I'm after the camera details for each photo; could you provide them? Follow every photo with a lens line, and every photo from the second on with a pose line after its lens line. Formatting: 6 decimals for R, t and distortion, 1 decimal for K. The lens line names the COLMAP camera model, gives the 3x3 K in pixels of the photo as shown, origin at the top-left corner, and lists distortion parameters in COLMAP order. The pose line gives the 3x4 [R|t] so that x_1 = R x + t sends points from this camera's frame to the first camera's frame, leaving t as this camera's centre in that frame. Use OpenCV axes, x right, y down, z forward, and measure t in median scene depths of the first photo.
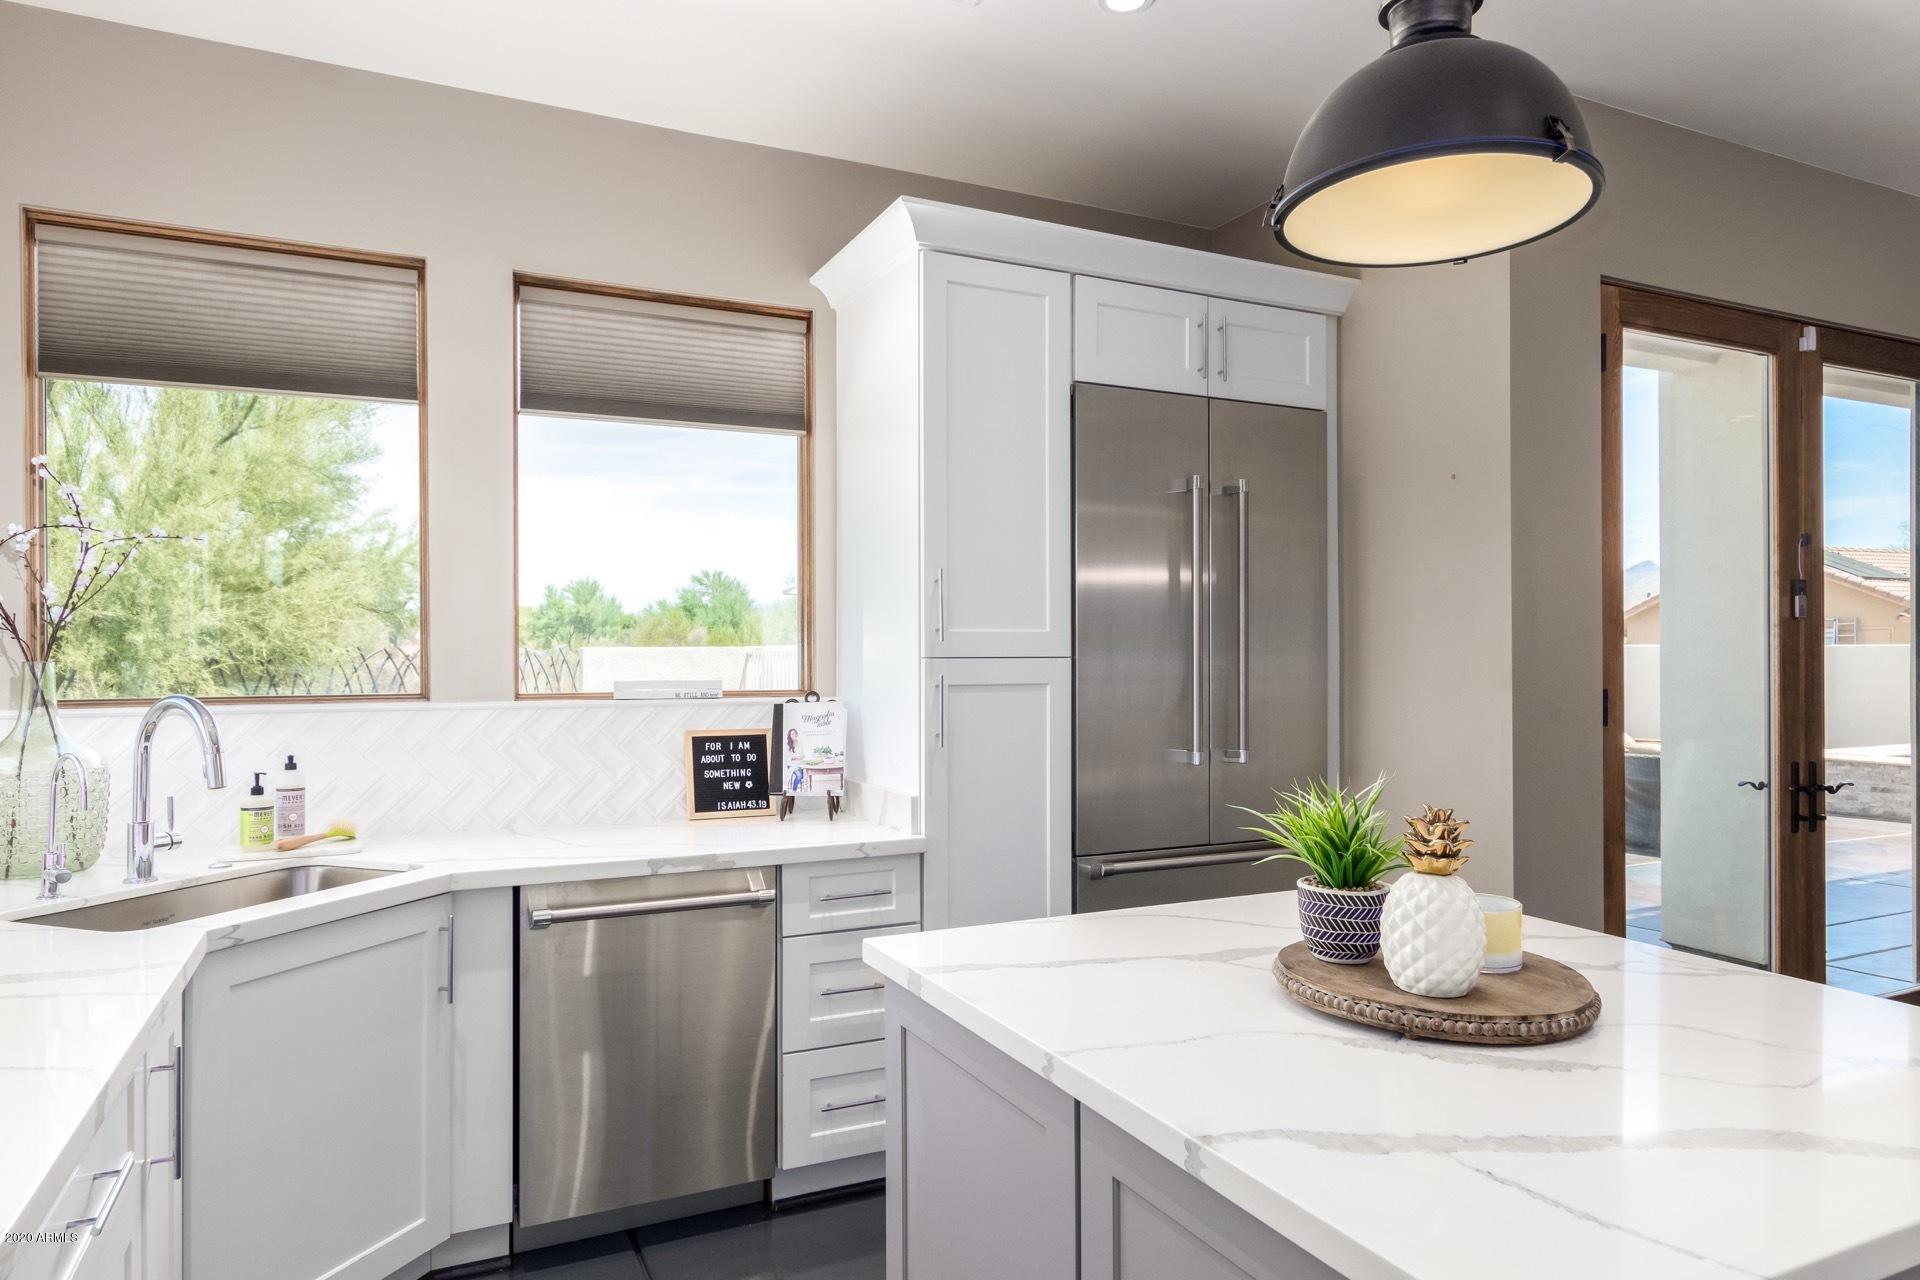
lens RADIAL K [[1175.0, 0, 958.8], [0, 1175.0, 652.7], [0, 0, 1]] dist [-0.000708, 0.000593]
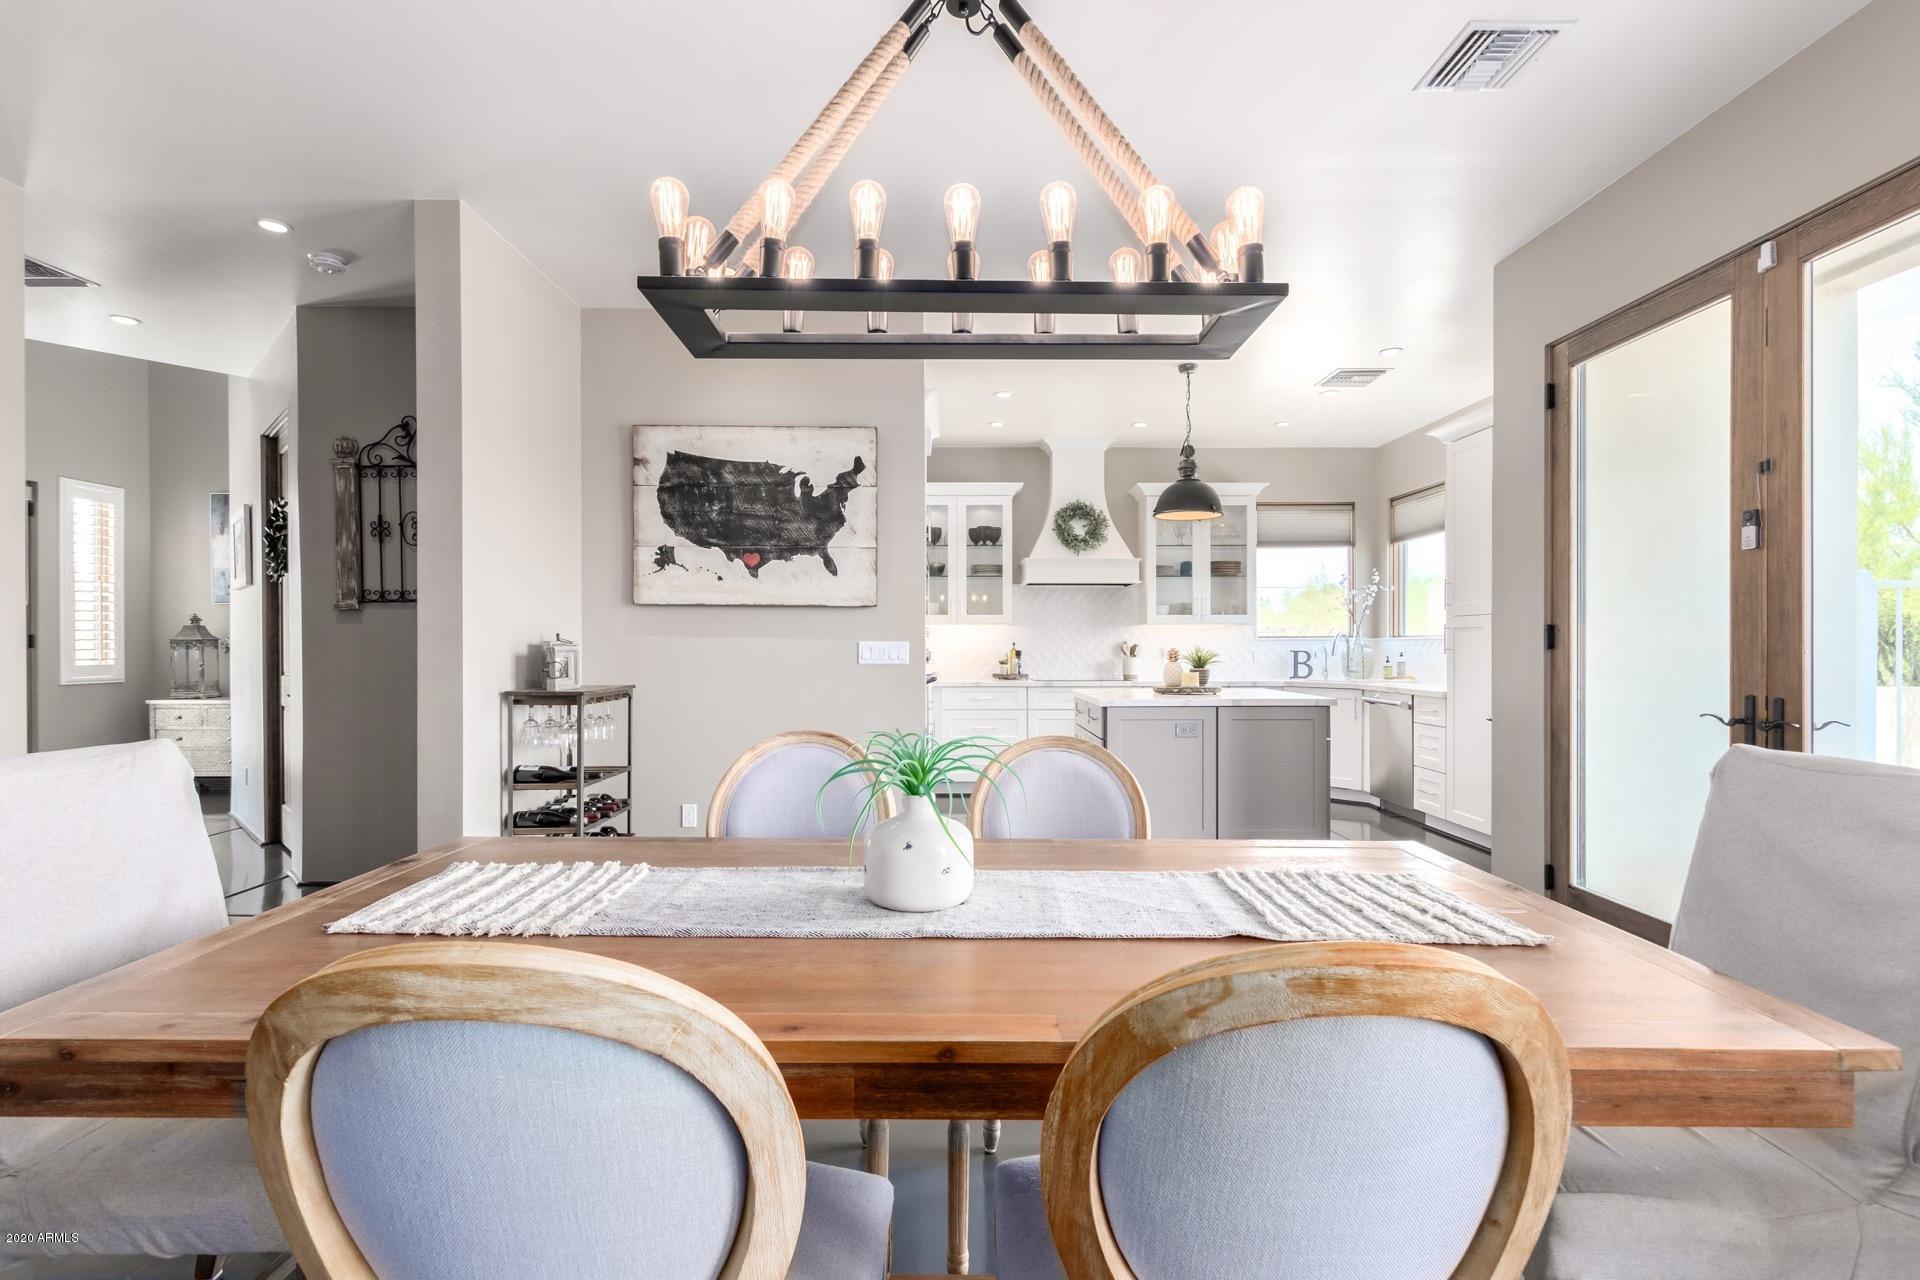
lens RADIAL K [[878.1, 0, 954.4], [0, 878.1, 647.5], [0, 0, 1]] dist [0.003770, -0.002176]
pose [[-0.425507, 0.005048, -0.904941, 2.045485], [0.002411, 0.999987, 0.004444, 0.058273], [0.904952, -0.000291, -0.425513, 0.872673]]
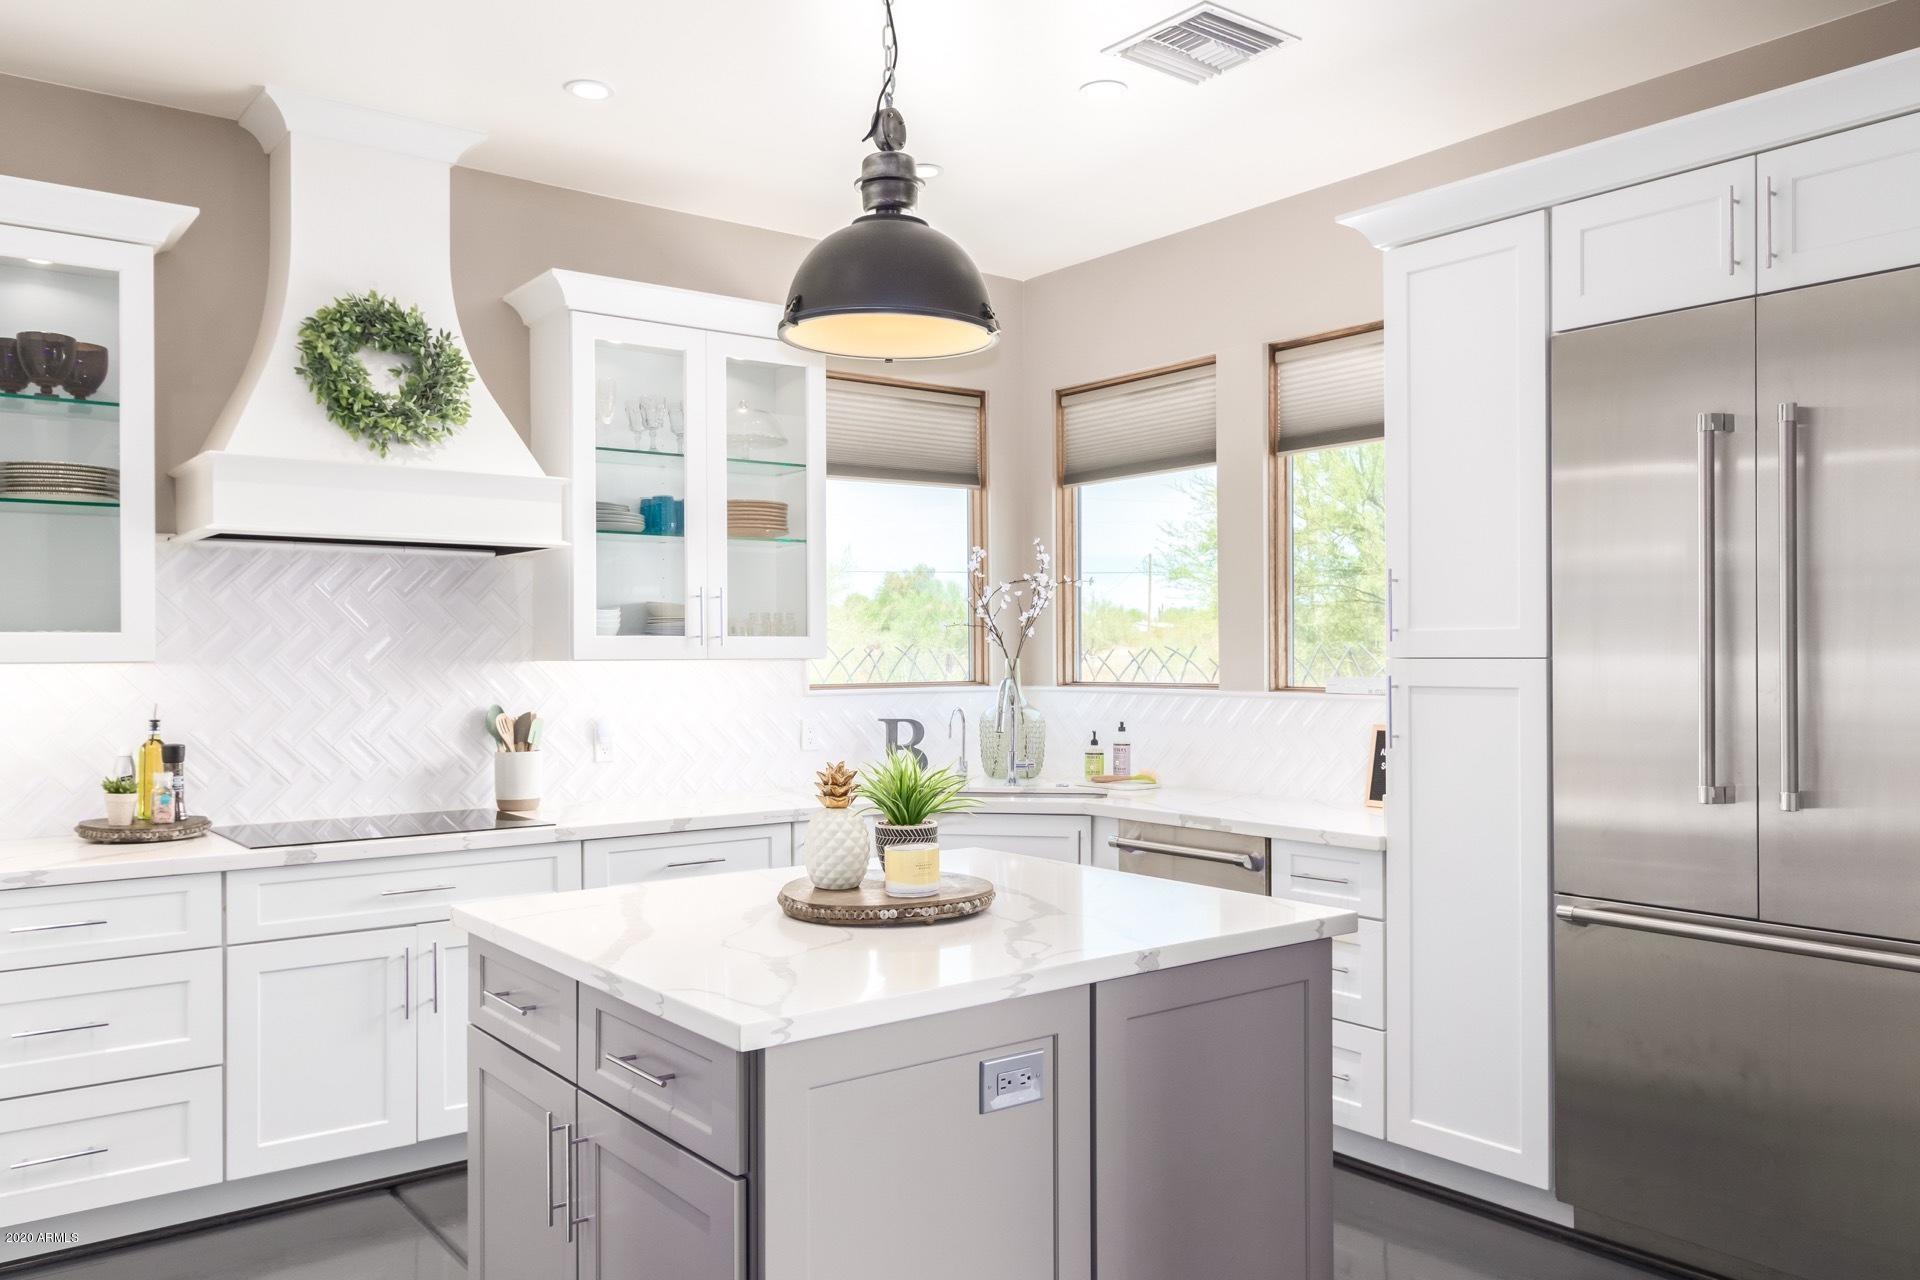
lens RADIAL K [[1441.7, 0, 954.3], [0, 1441.7, 656.8], [0, 0, 1]] dist [-0.005813, -0.001252]
pose [[0.210100, 0.004083, -0.977671, 1.116238], [0.003449, 0.999982, 0.004917, -0.004271], [0.977674, -0.004405, 0.210082, 0.389572]]
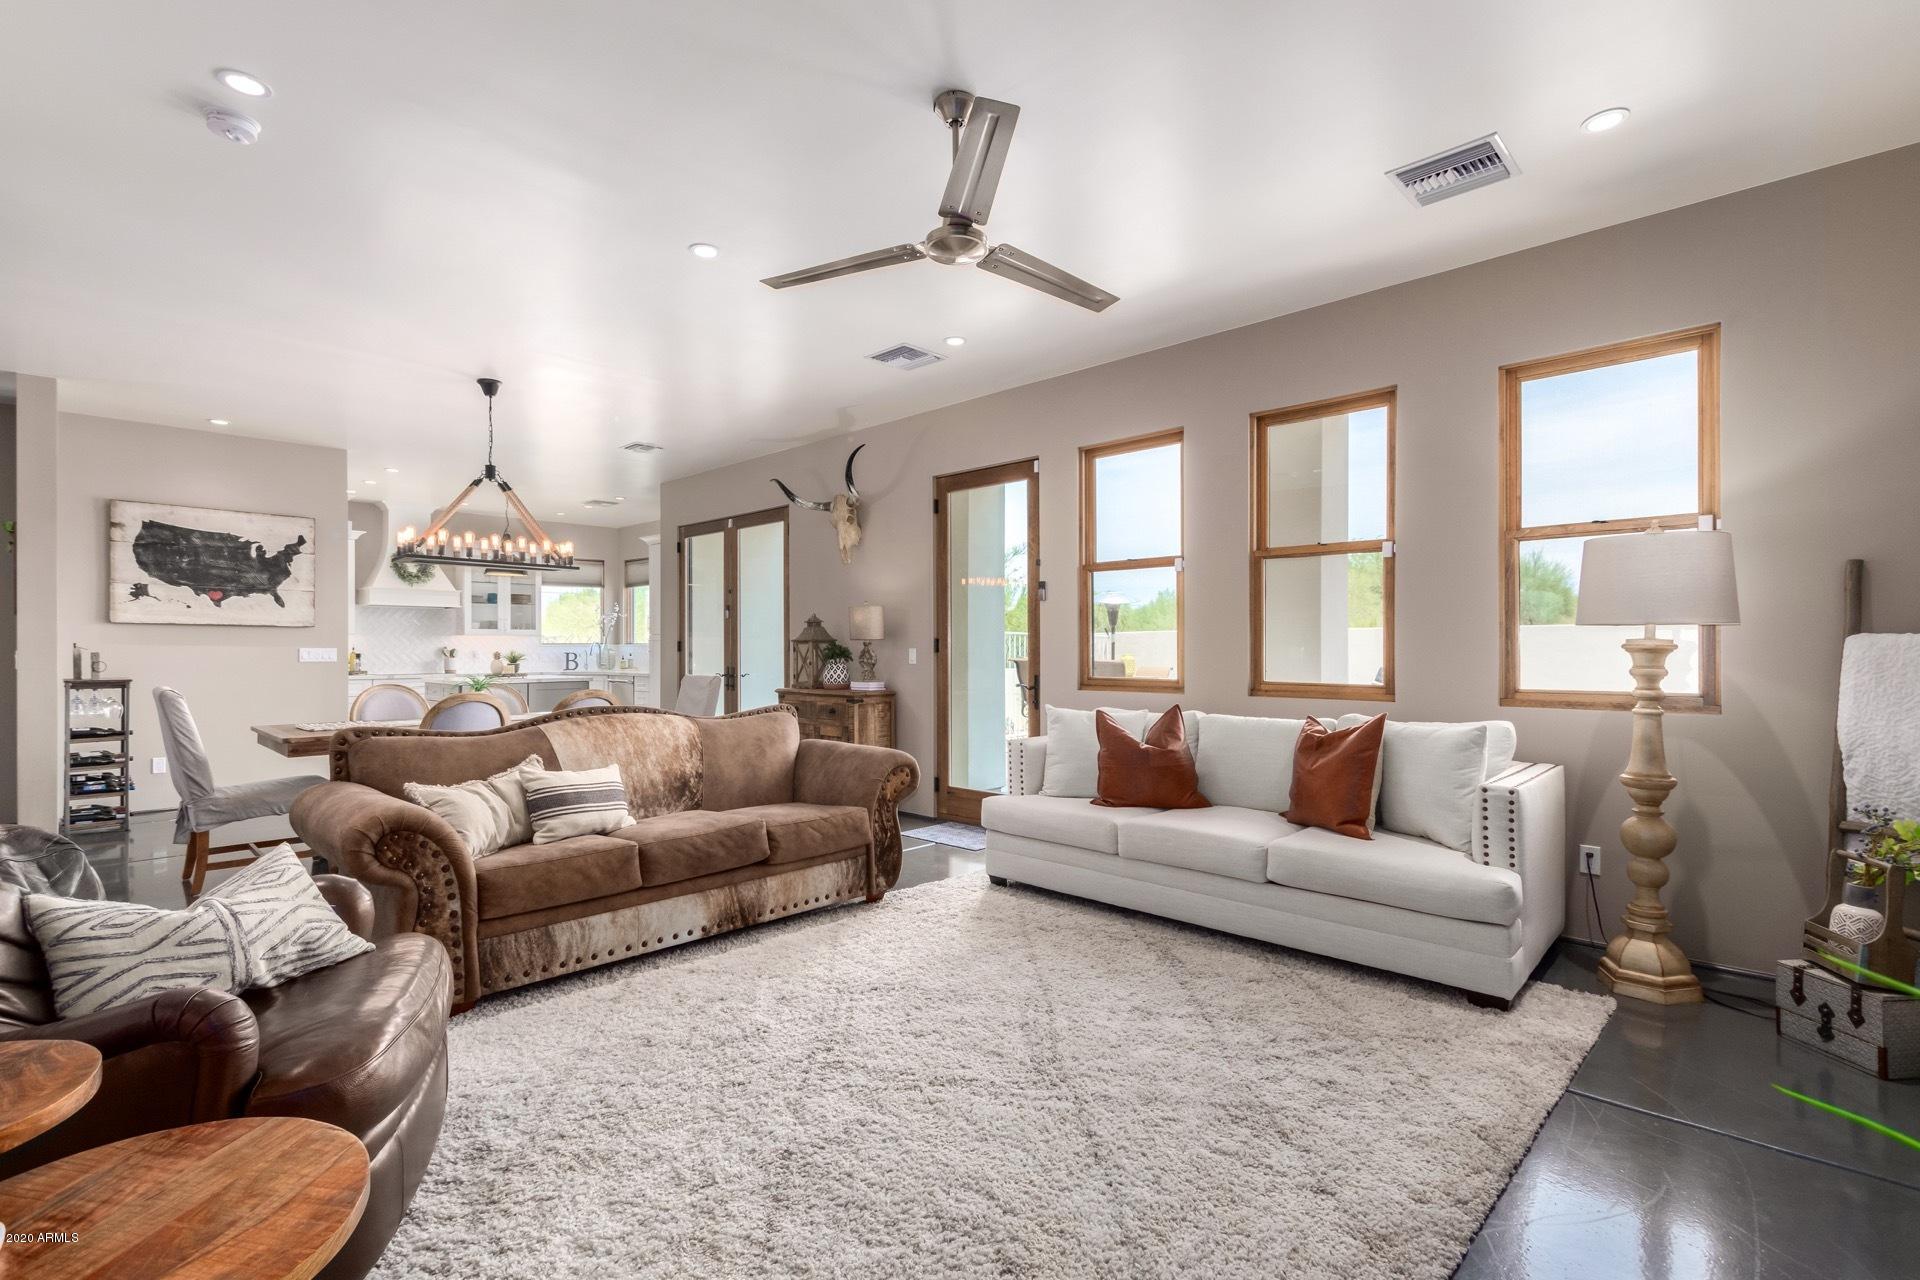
lens RADIAL K [[878.1, 0, 963.0], [0, 878.1, 644.4], [0, 0, 1]] dist [0.003770, -0.002176]
pose [[0.358242, -0.000737, -0.933628, 3.685941], [0.000571, 1.000000, -0.000570, 0.046939], [0.933629, -0.000329, 0.358242, 0.932991]]
